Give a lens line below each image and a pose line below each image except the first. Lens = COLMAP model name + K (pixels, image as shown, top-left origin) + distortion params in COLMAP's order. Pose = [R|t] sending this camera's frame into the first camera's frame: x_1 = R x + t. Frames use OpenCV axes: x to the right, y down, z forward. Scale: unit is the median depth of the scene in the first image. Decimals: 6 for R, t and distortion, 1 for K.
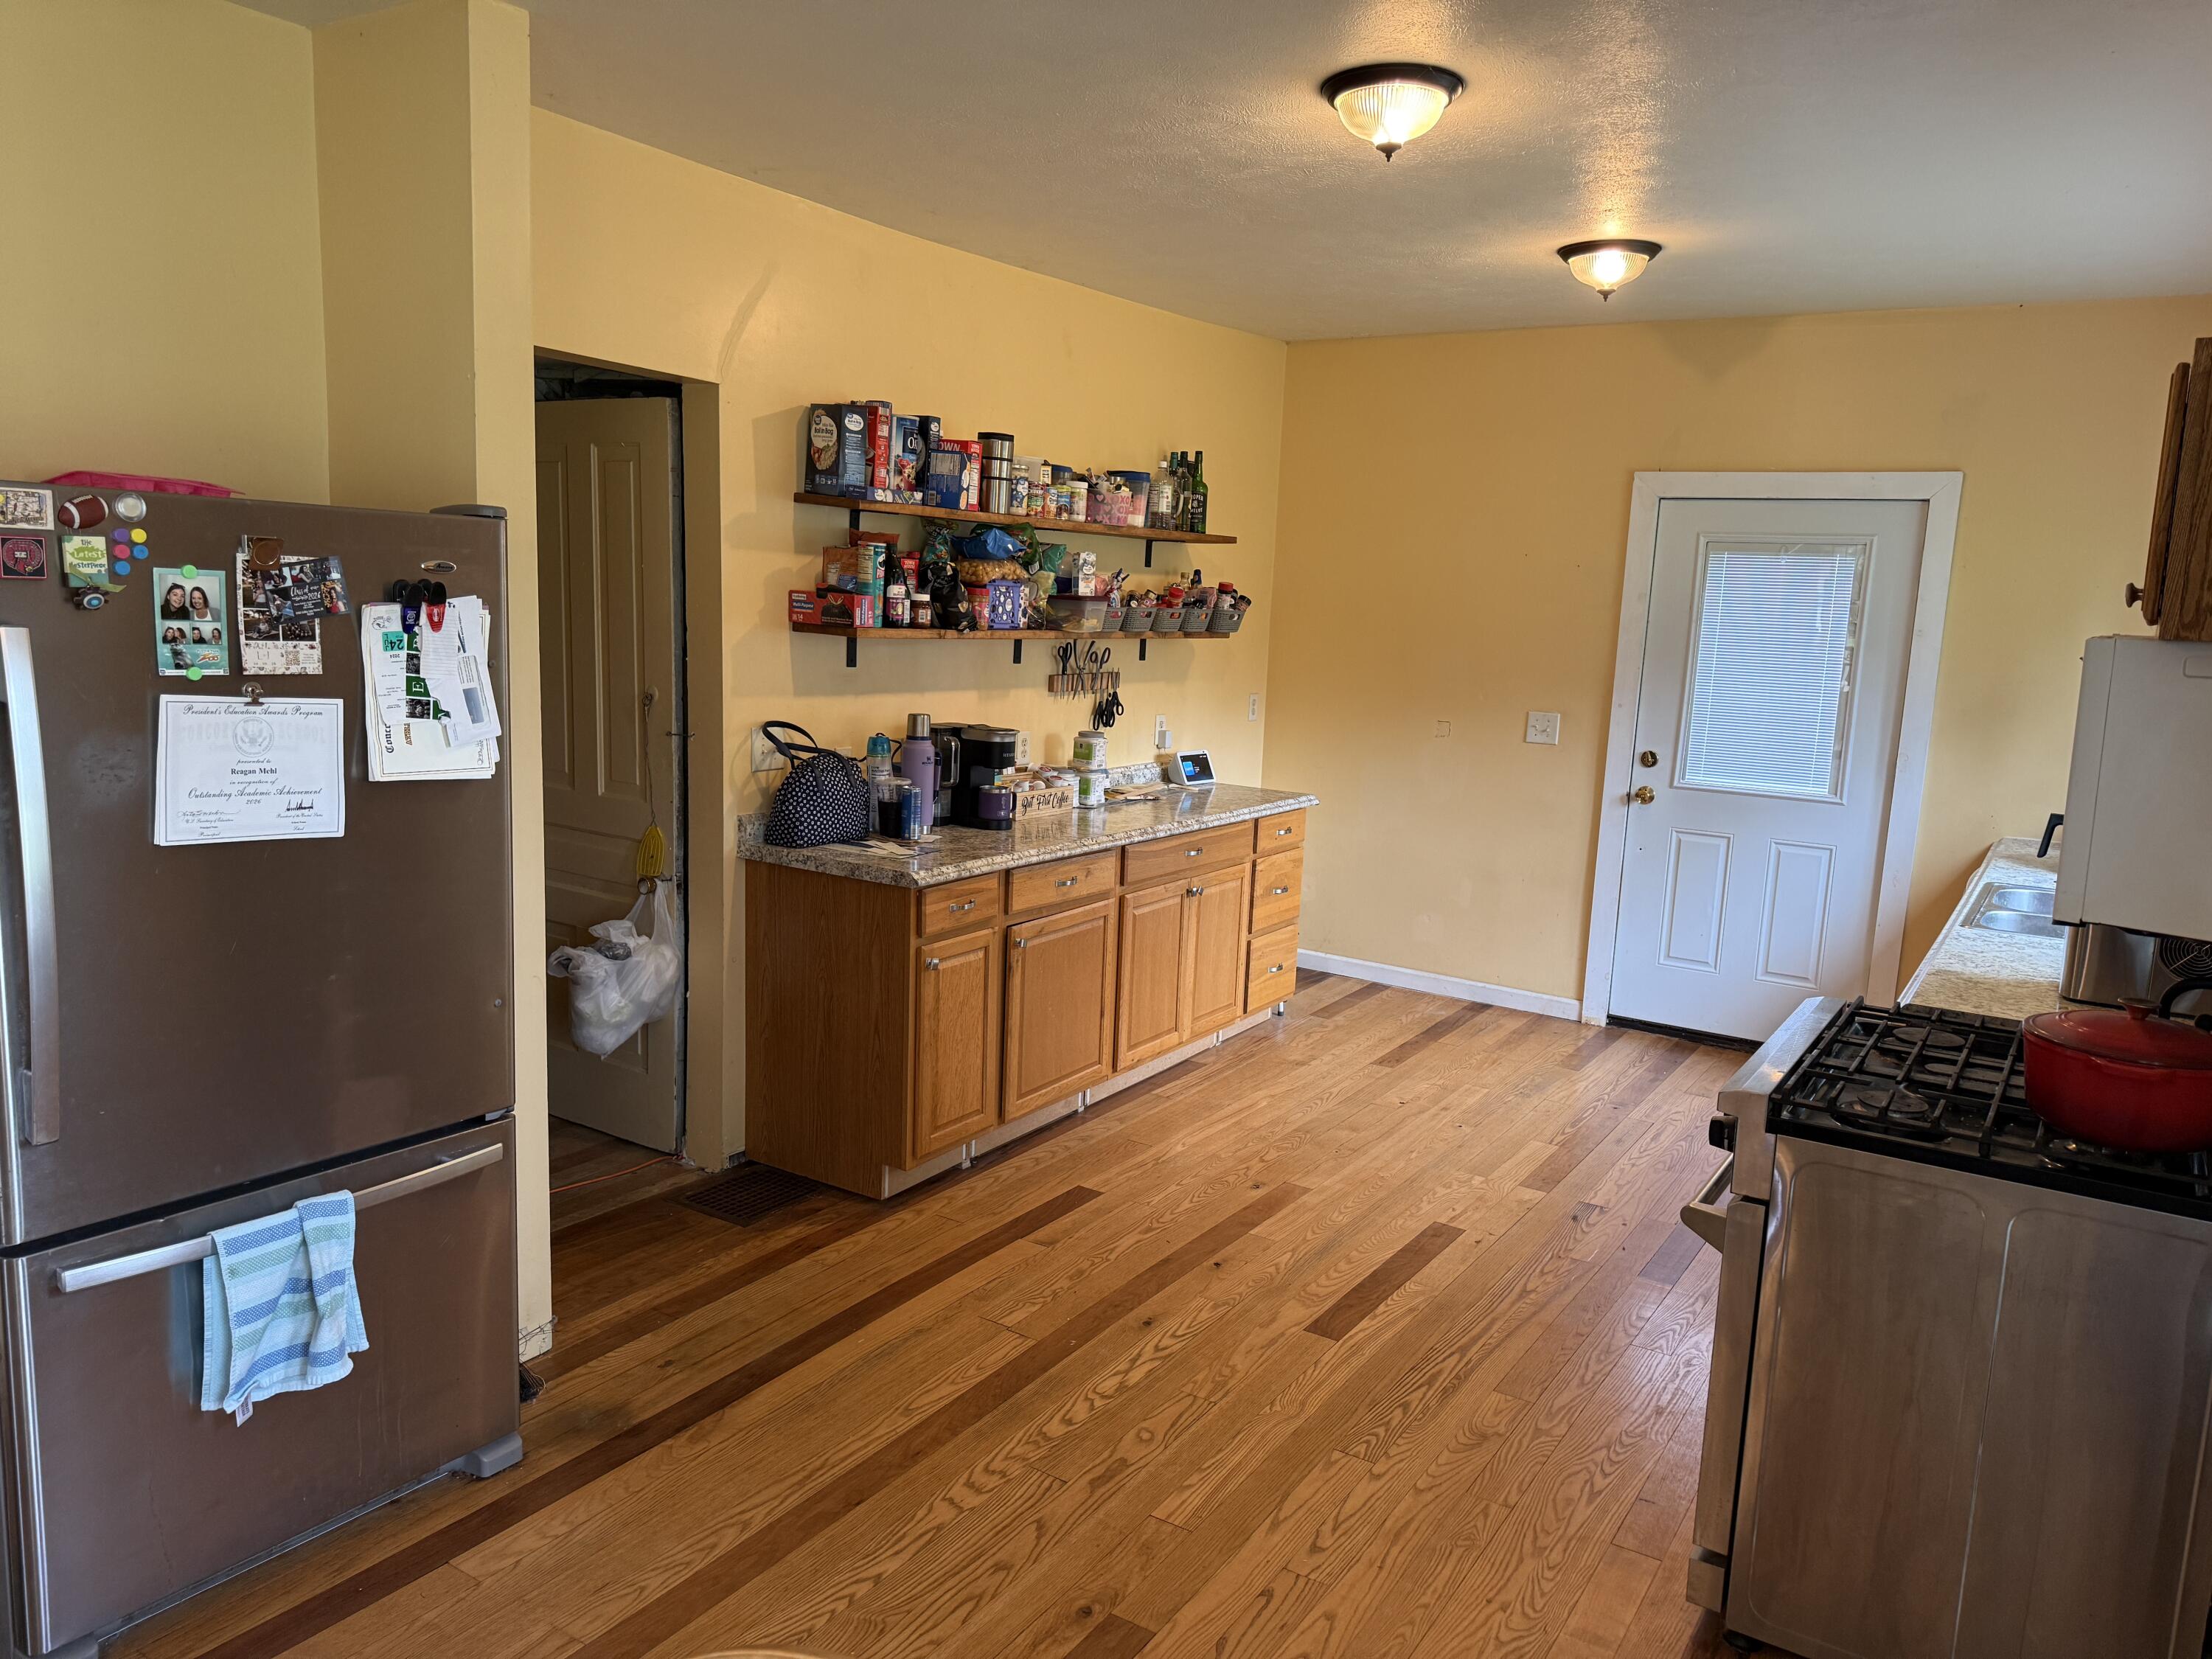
lens RADIAL K [[1542.0, 0, 1114.1], [0, 1542.0, 831.6], [0, 0, 1]] dist [0.108779, -0.156529]
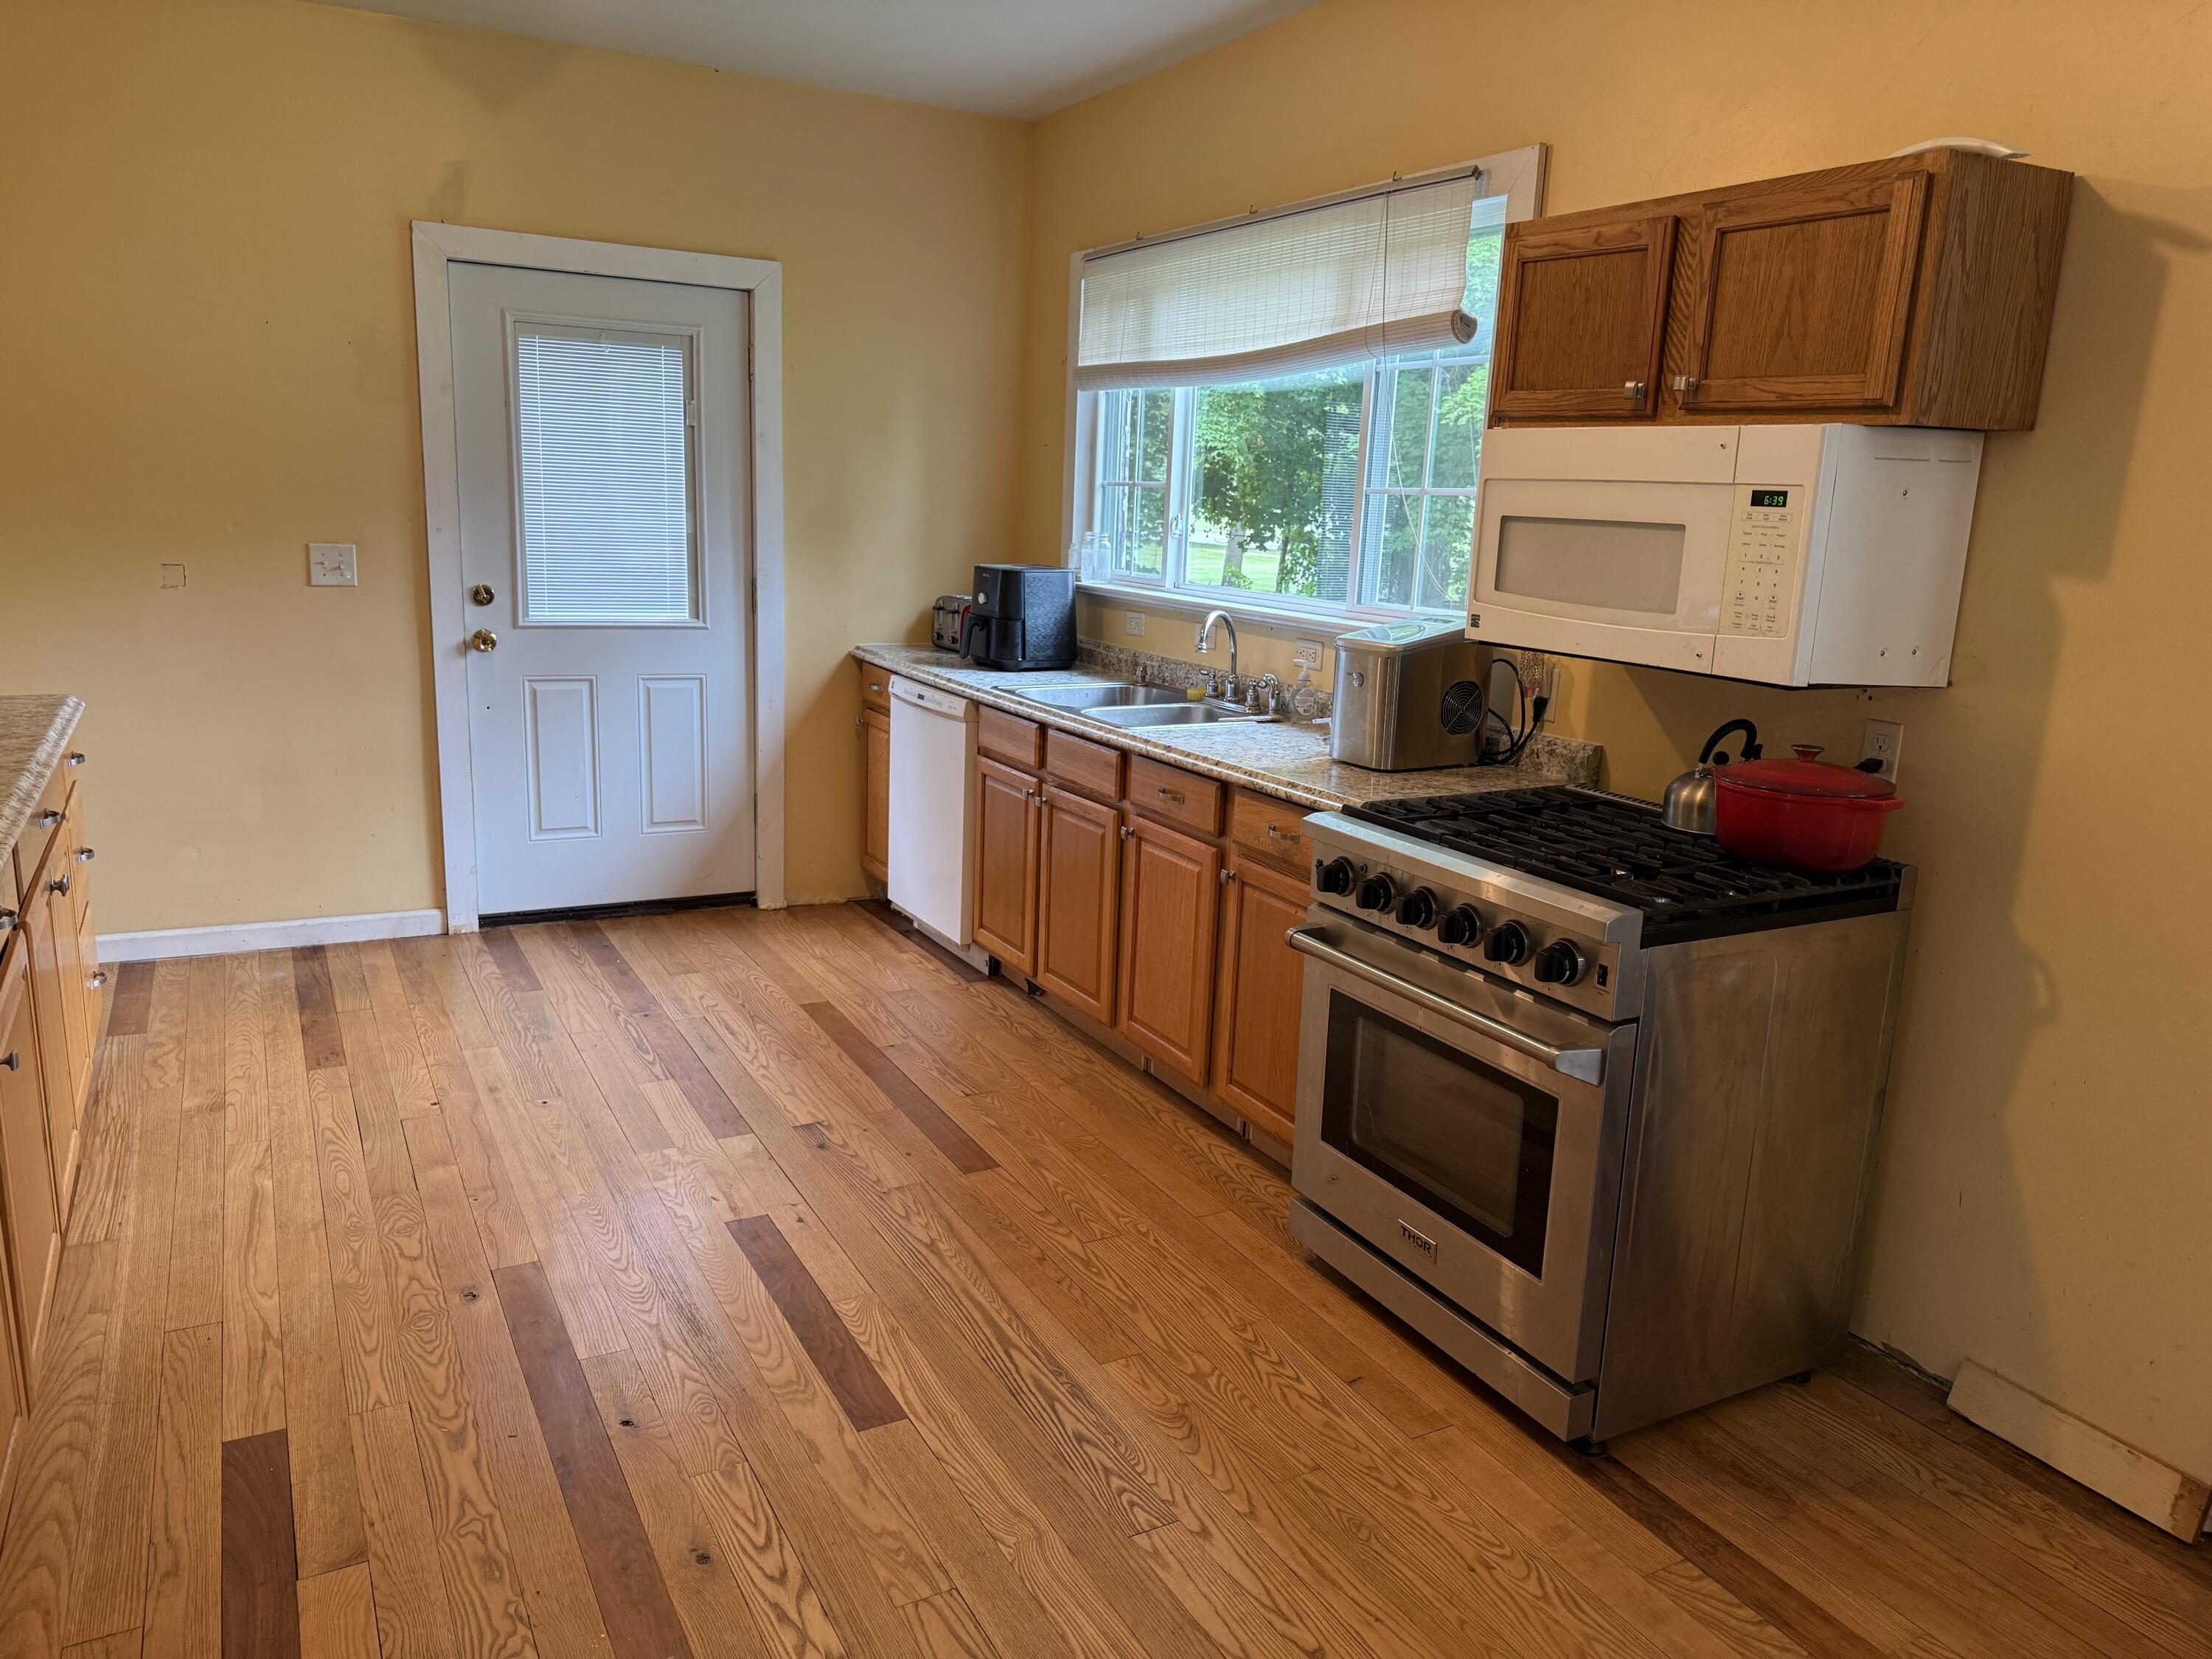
lens RADIAL K [[1553.9, 0, 1106.0], [0, 1553.9, 829.5], [0, 0, 1]] dist [0.083850, -0.117244]
pose [[0.481122, -0.210728, 0.850950, -0.287365], [0.113524, 0.977483, 0.177877, -0.047417], [-0.869272, 0.011022, 0.494211, 0.418859]]
